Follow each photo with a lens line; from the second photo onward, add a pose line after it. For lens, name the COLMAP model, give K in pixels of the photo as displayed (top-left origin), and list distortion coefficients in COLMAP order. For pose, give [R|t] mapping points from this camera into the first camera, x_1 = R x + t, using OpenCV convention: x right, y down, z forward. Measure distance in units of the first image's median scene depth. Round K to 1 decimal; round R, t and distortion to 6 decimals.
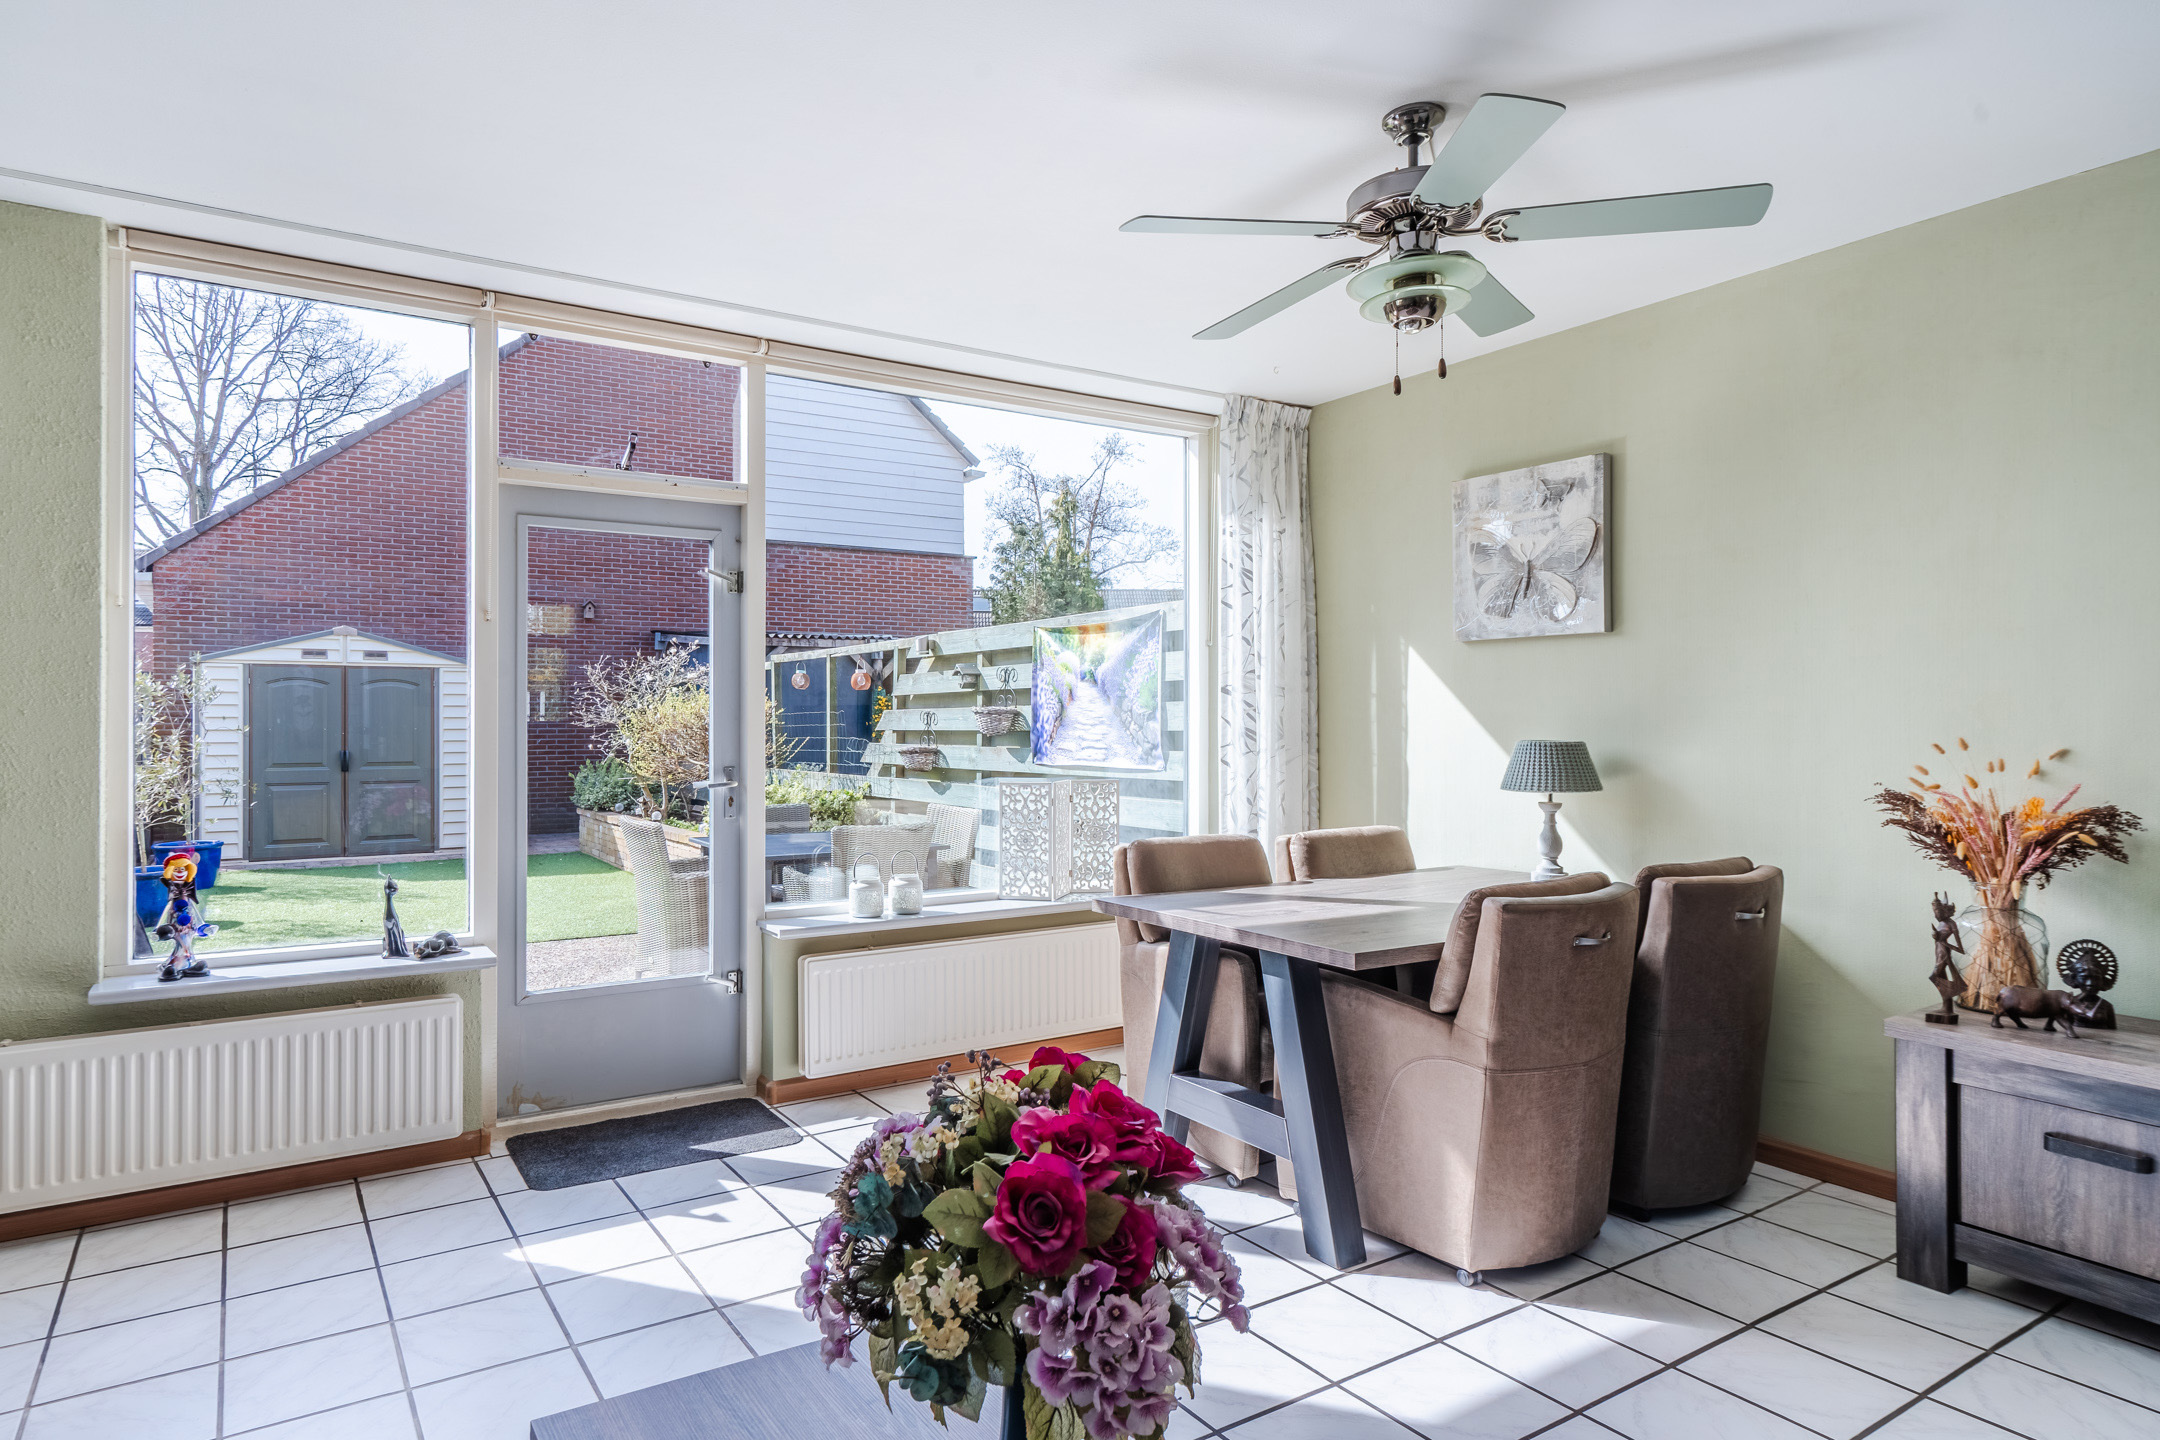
lens RADIAL K [[1214.8, 0, 1030.4], [0, 1214.8, 707.1], [0, 0, 1]] dist [0.008018, -0.000066]
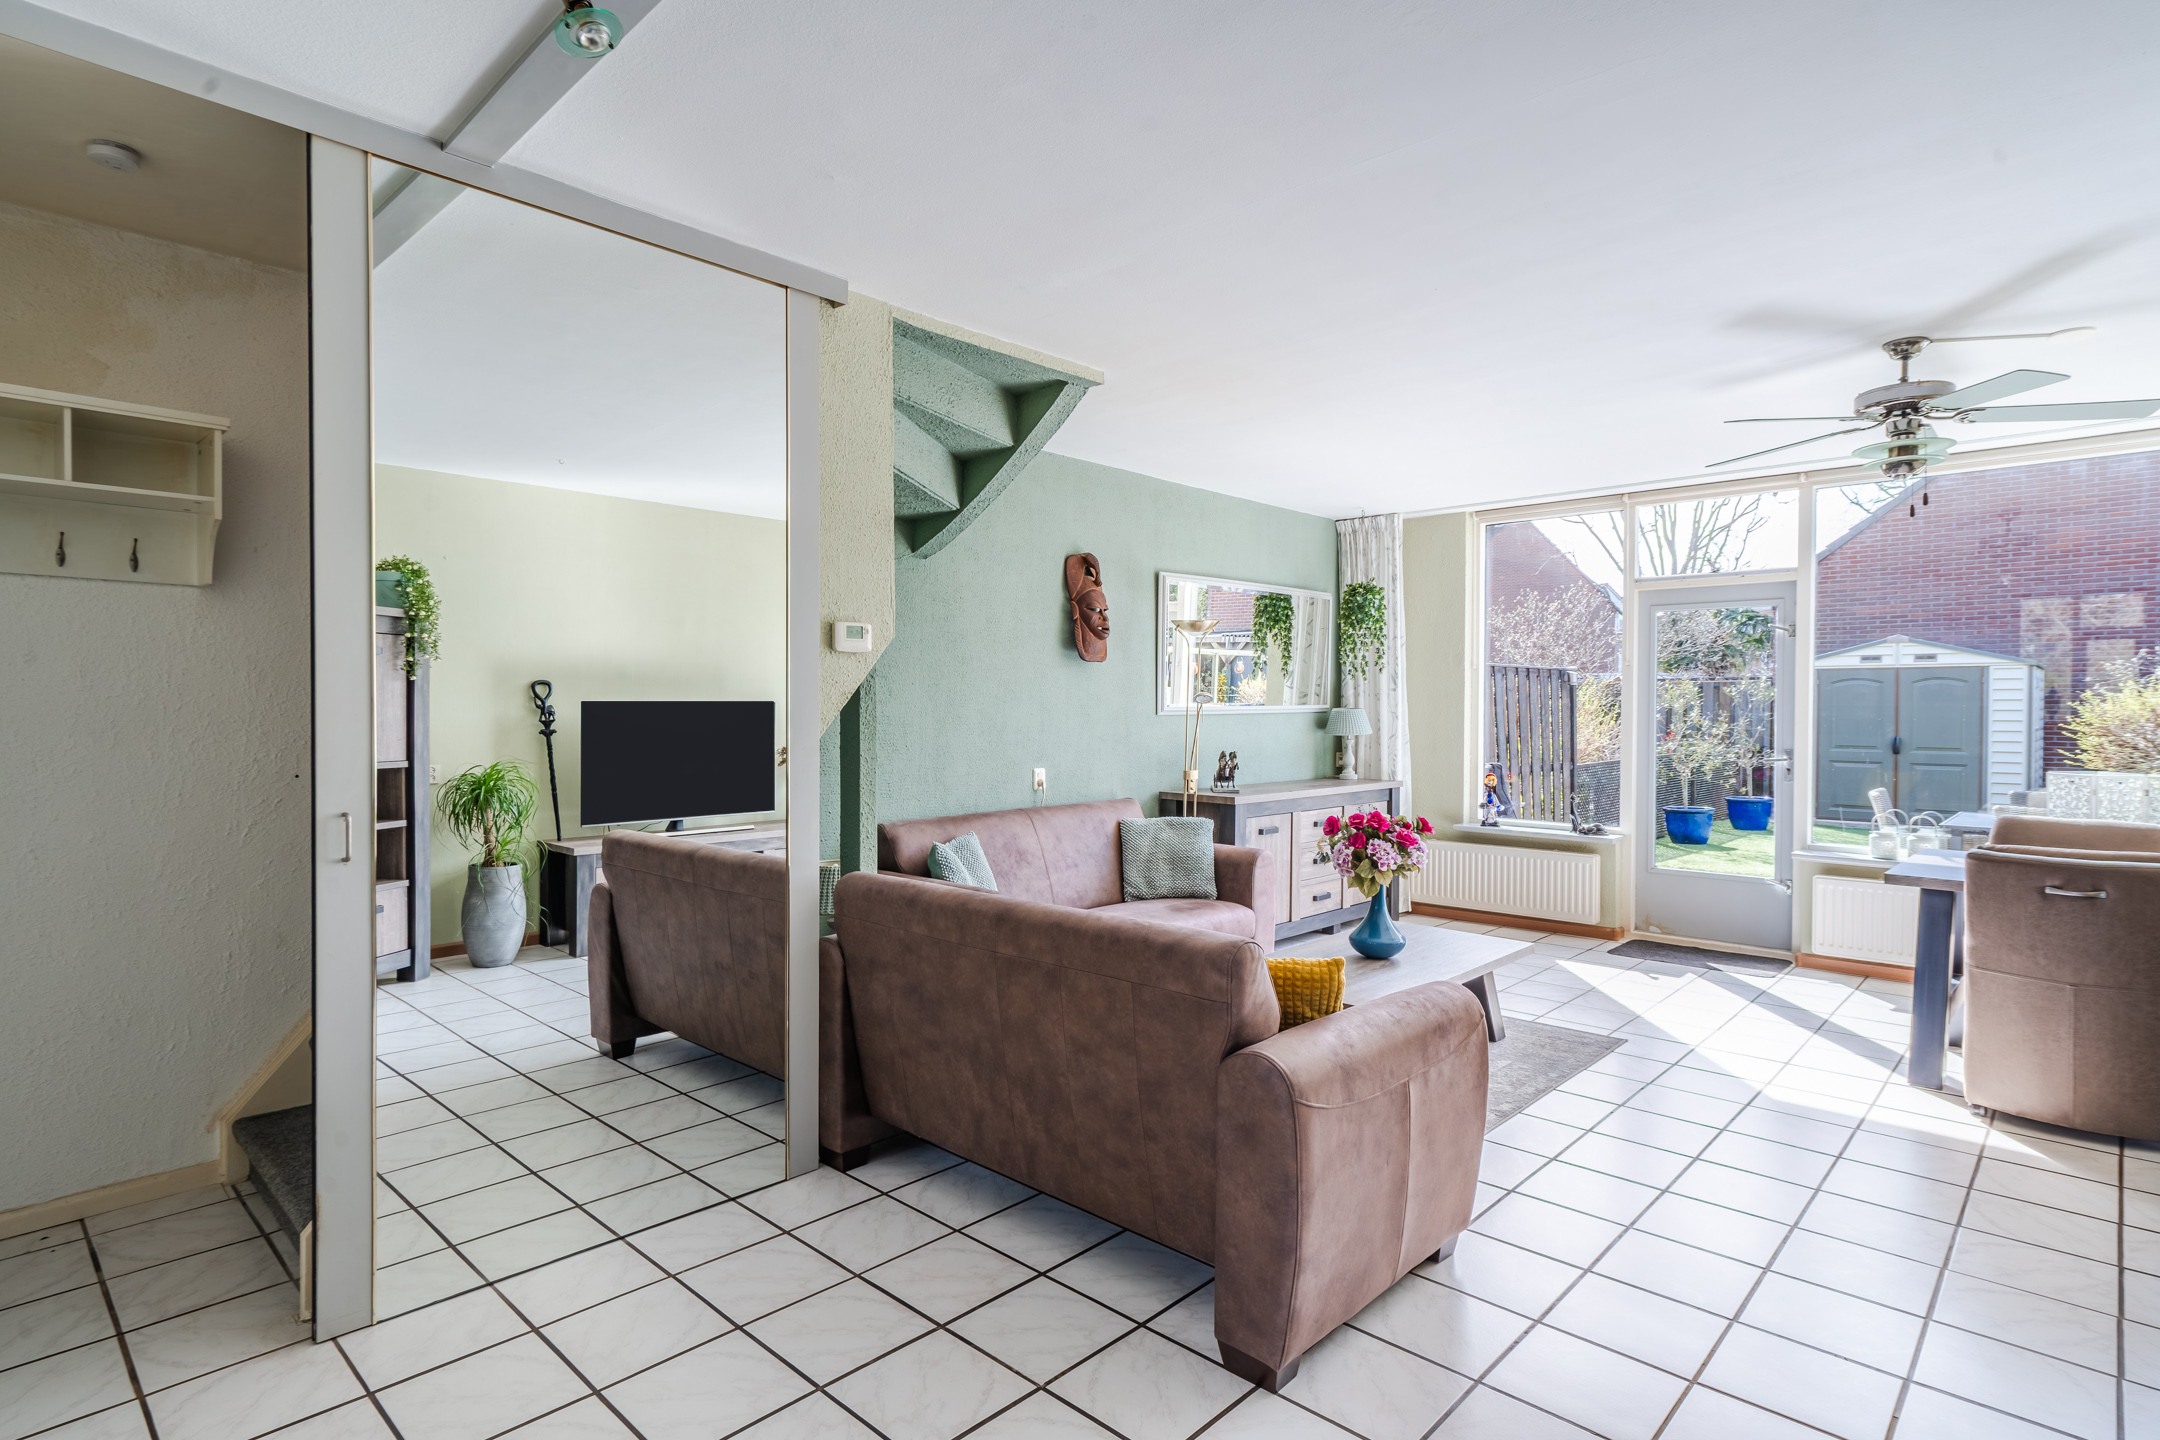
lens RADIAL K [[1107.0, 0, 1077.7], [0, 1107.0, 723.4], [0, 0, 1]] dist [0.000323, 0.001512]
pose [[0.264337, 0.016926, -0.964282, 0.751397], [0.007996, 0.999773, 0.019741, -0.017199], [0.964397, -0.012929, 0.264141, -0.217103]]
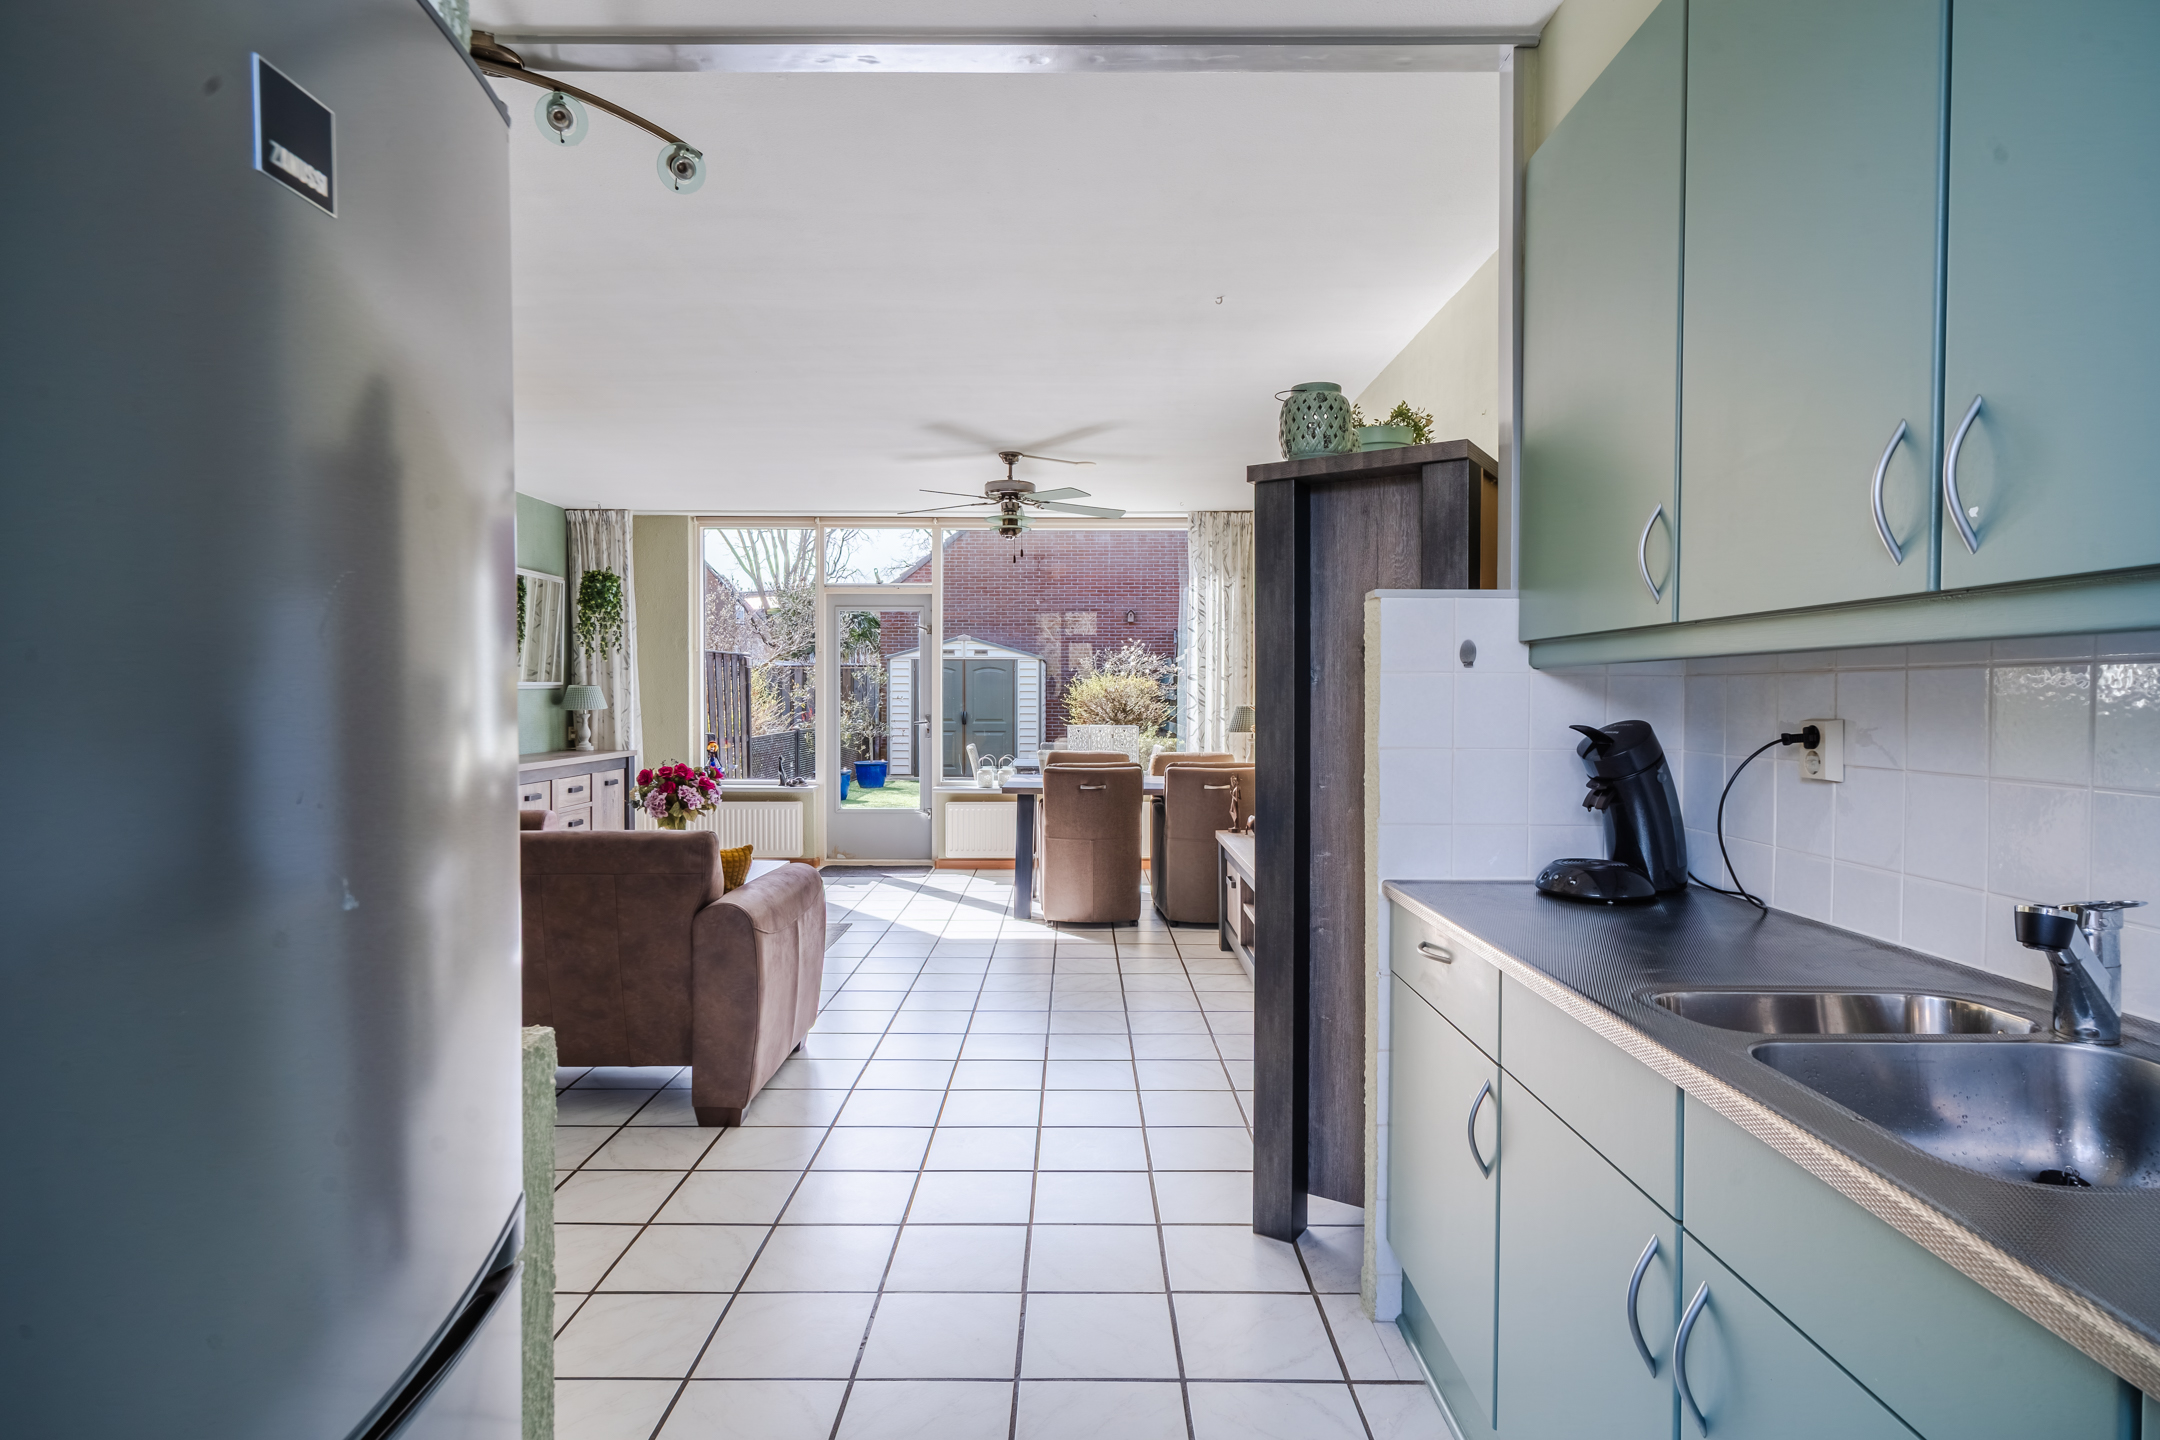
lens RADIAL K [[1107.0, 0, 1099.0], [0, 1107.0, 717.6], [0, 0, 1]] dist [0.000323, 0.001512]
pose [[0.864221, 0.014031, -0.502916, 0.864466], [0.002344, 0.999488, 0.031912, -0.007975], [0.503107, -0.028758, 0.863746, -0.475635]]
